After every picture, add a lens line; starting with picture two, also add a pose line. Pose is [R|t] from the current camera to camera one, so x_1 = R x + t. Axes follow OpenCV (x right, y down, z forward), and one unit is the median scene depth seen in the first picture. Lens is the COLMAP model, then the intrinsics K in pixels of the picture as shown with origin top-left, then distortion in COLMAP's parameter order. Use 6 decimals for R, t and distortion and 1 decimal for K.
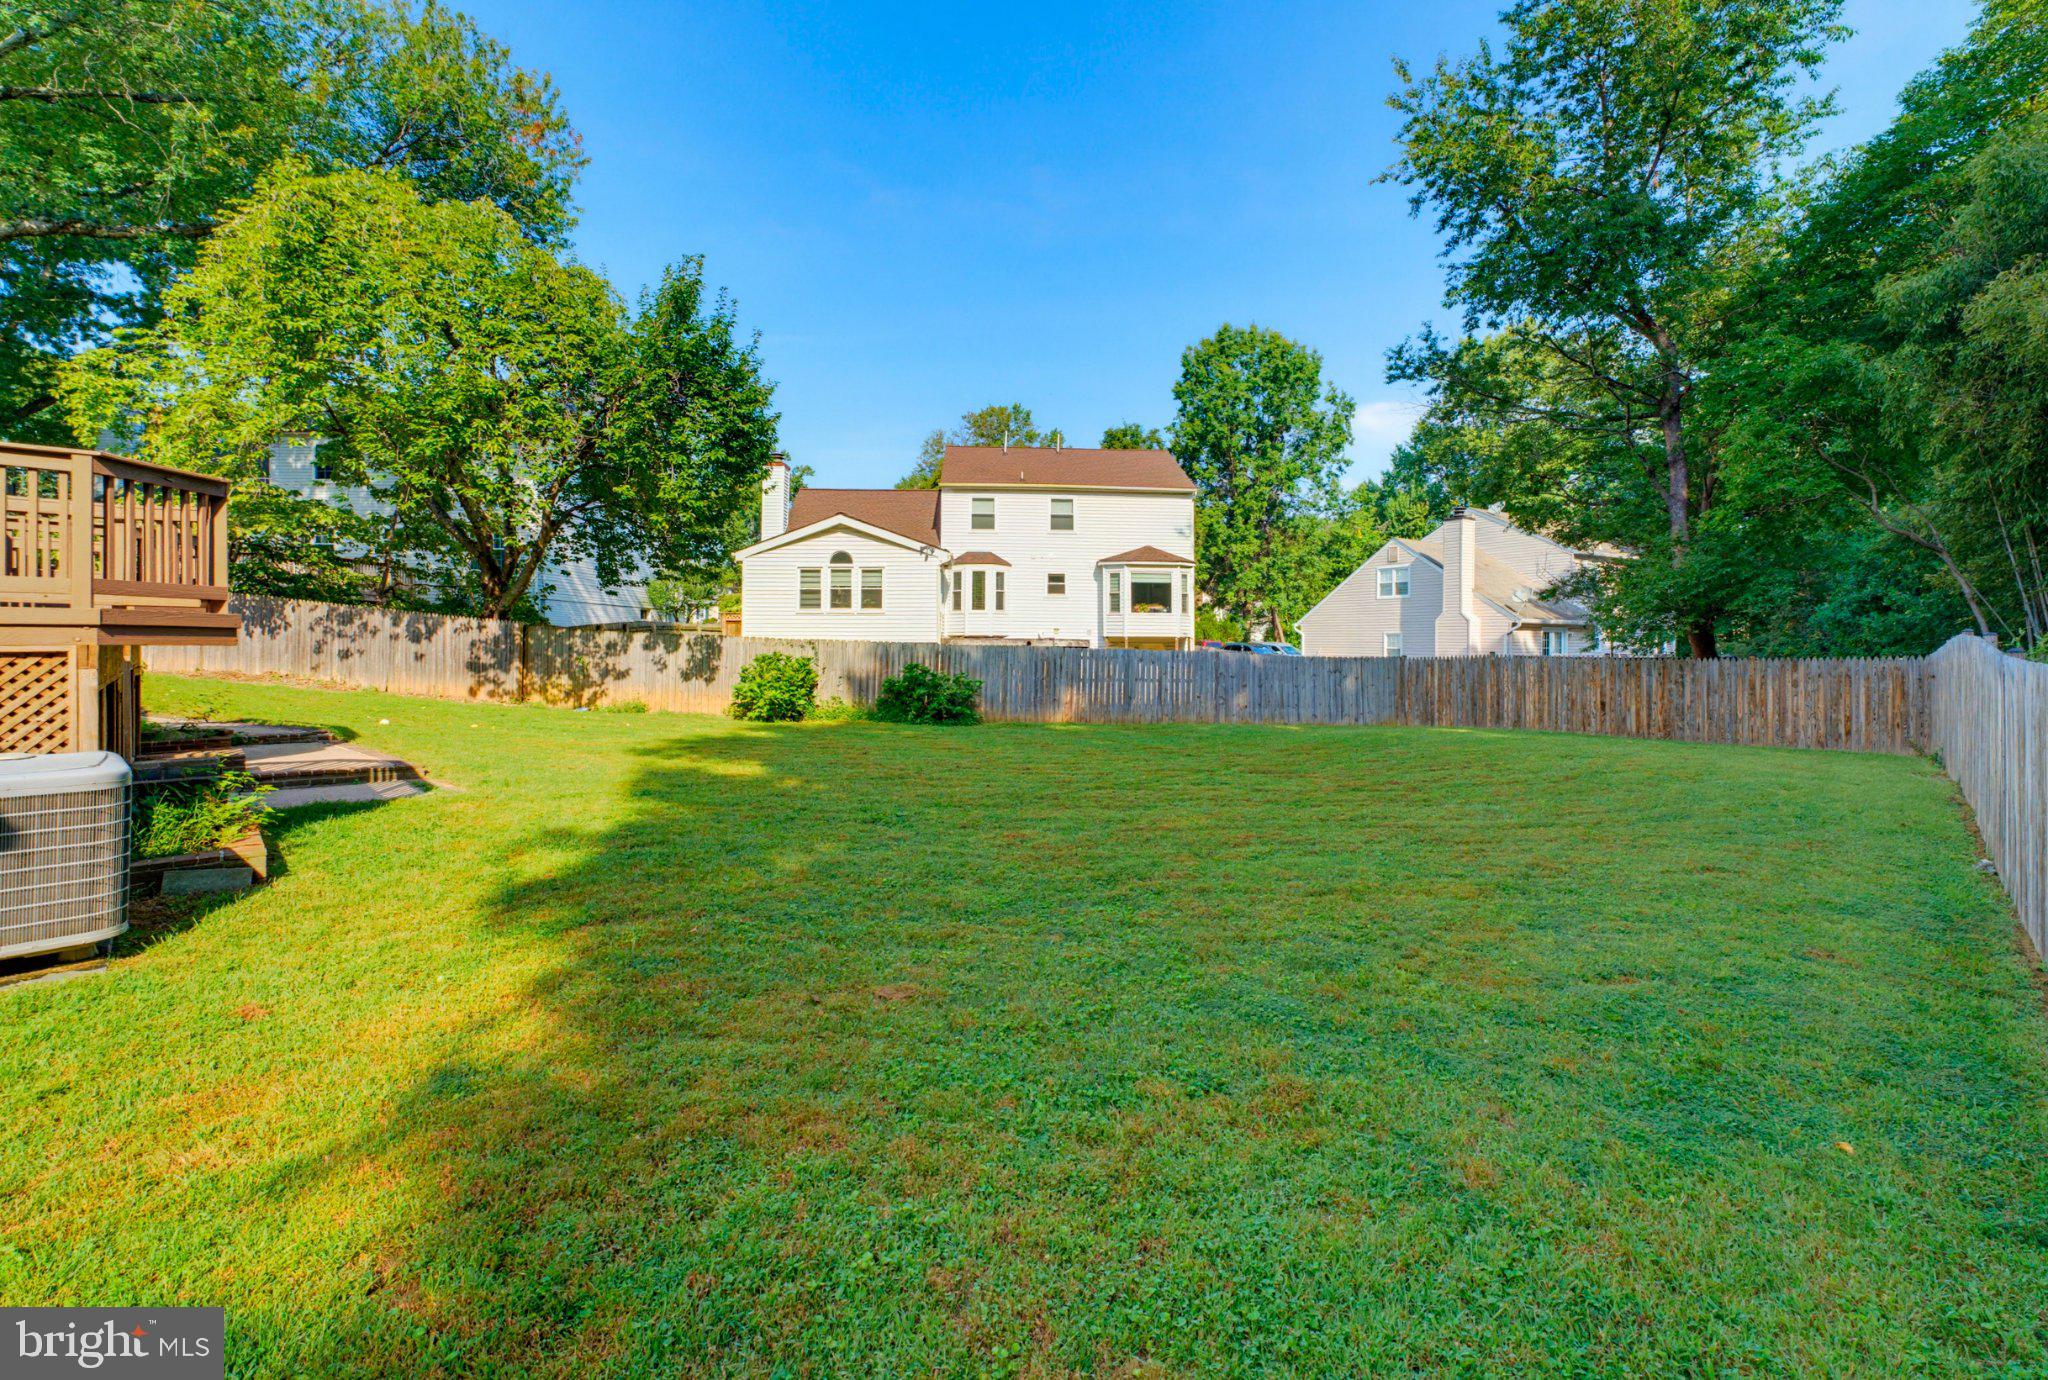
lens RADIAL K [[804.8, 0, 1033.1], [0, 804.8, 659.4], [0, 0, 1]] dist [-0.011514, 0.001274]
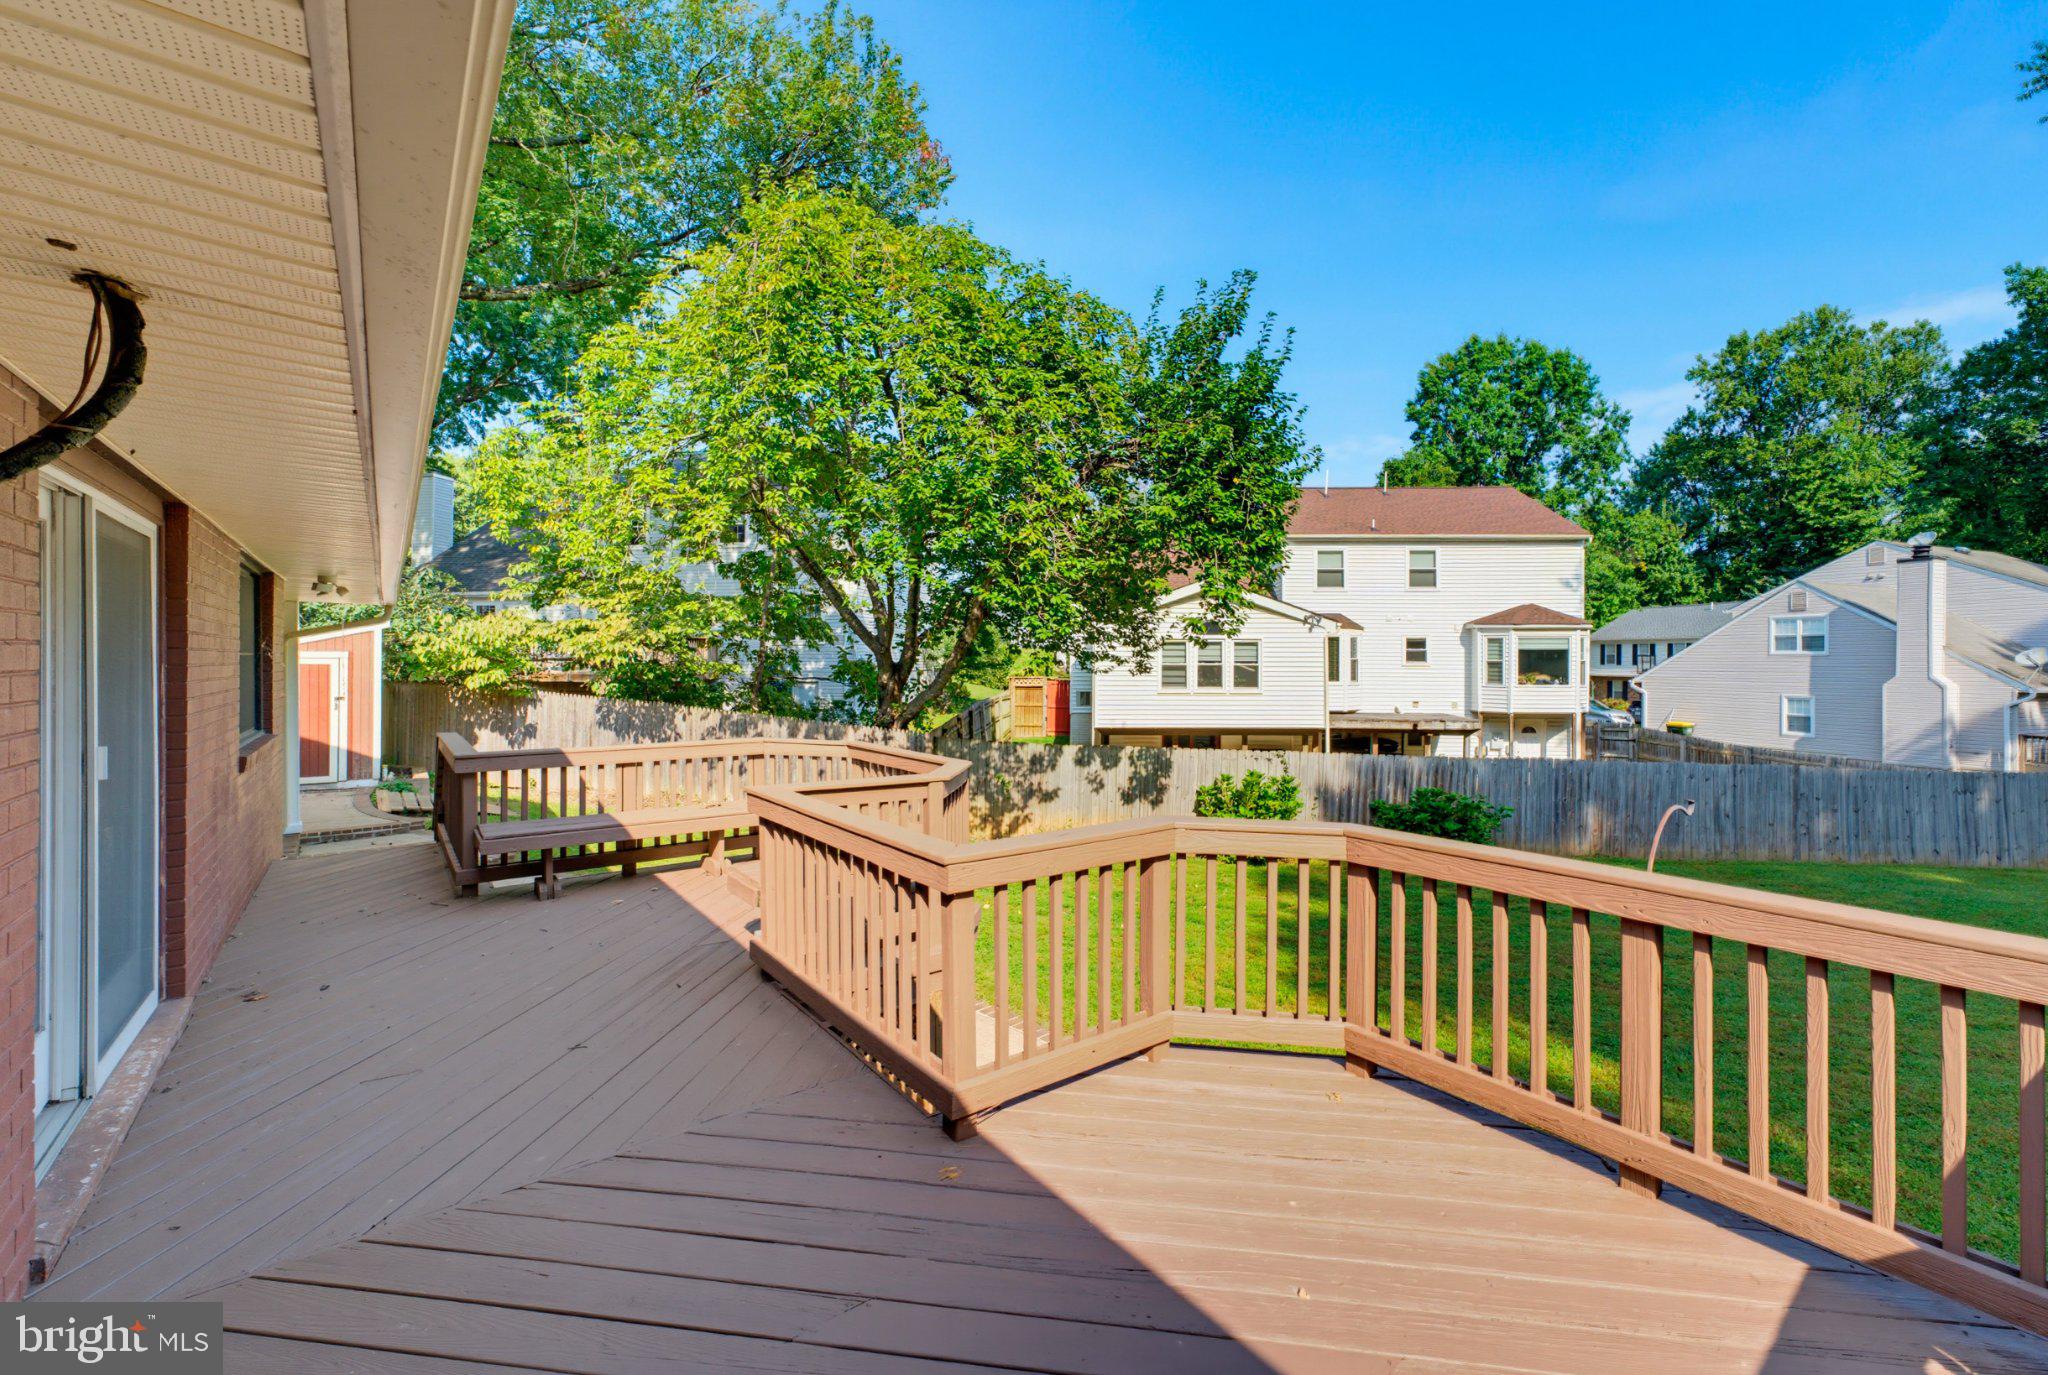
lens RADIAL K [[804.8, 0, 1030.6], [0, 804.8, 672.6], [0, 0, 1]] dist [-0.011514, 0.001274]
pose [[0.990710, -0.002998, -0.135960, -0.263016], [0.000775, 0.999865, -0.016404, -0.058046], [0.135990, 0.016146, 0.990579, 0.116942]]
